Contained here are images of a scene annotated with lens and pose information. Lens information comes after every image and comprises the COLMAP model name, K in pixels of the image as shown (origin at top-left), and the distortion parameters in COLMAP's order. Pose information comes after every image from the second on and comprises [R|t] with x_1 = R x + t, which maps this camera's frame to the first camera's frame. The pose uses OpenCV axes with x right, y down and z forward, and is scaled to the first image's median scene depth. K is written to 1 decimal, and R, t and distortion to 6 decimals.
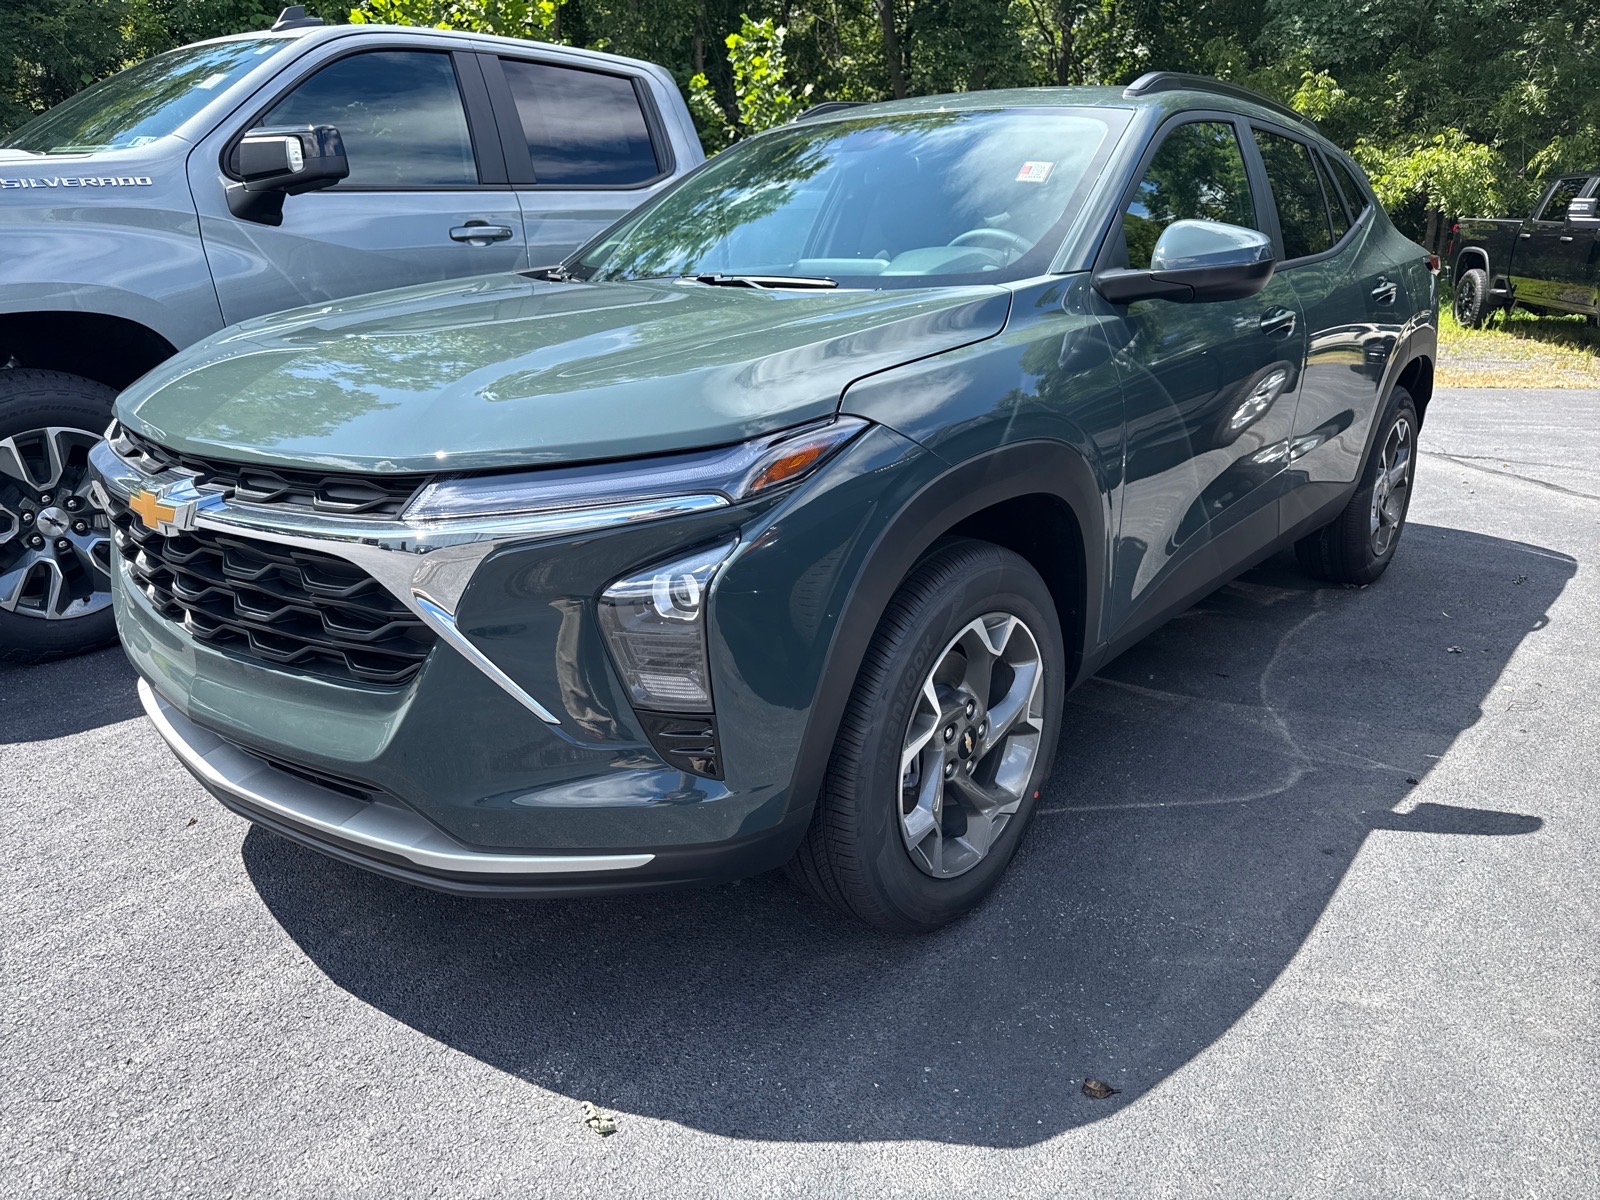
lens RADIAL K [[1139.1, 0, 807.6], [0, 1139.1, 601.8], [0, 0, 1]] dist [-0.006289, -0.006825]
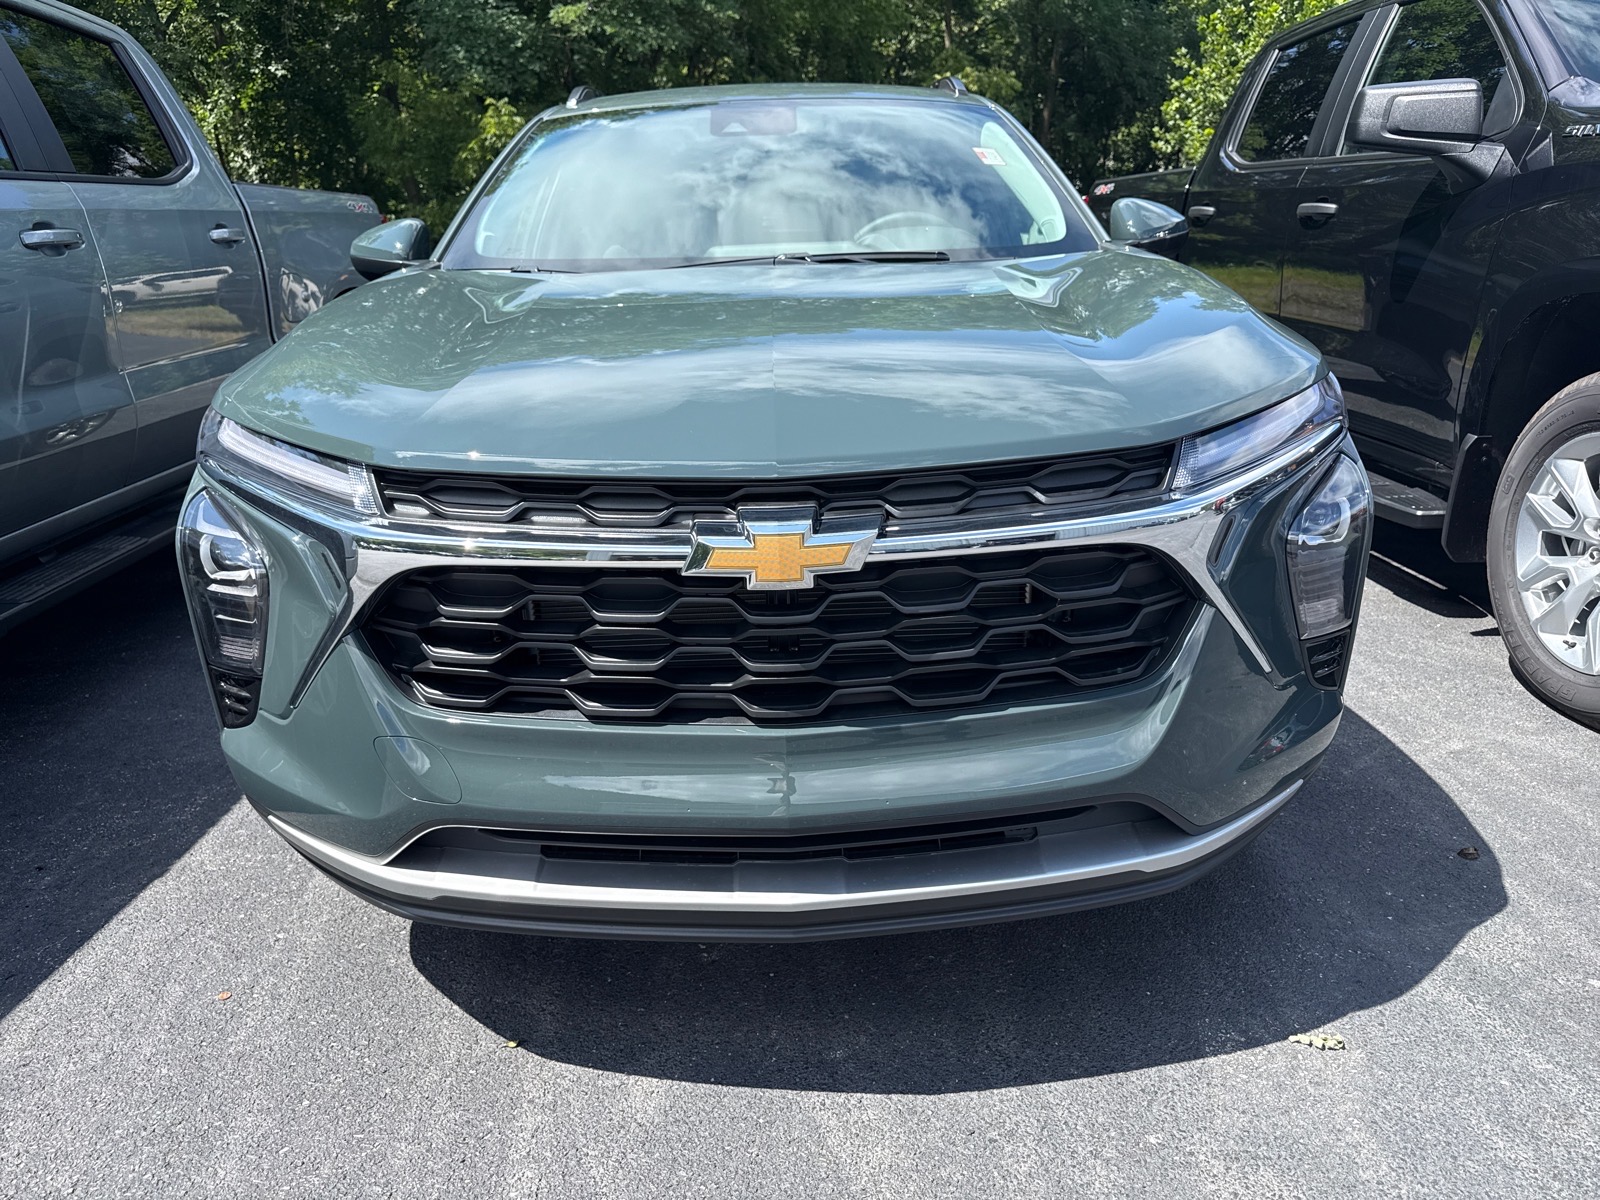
lens RADIAL K [[1139.1, 0, 806.1], [0, 1139.1, 598.7], [0, 0, 1]] dist [-0.006289, -0.006825]
pose [[0.756401, -0.208504, 0.619987, -0.411813], [0.222779, 0.973286, 0.055523, -0.036314], [-0.615002, 0.096122, 0.782645, 0.167303]]
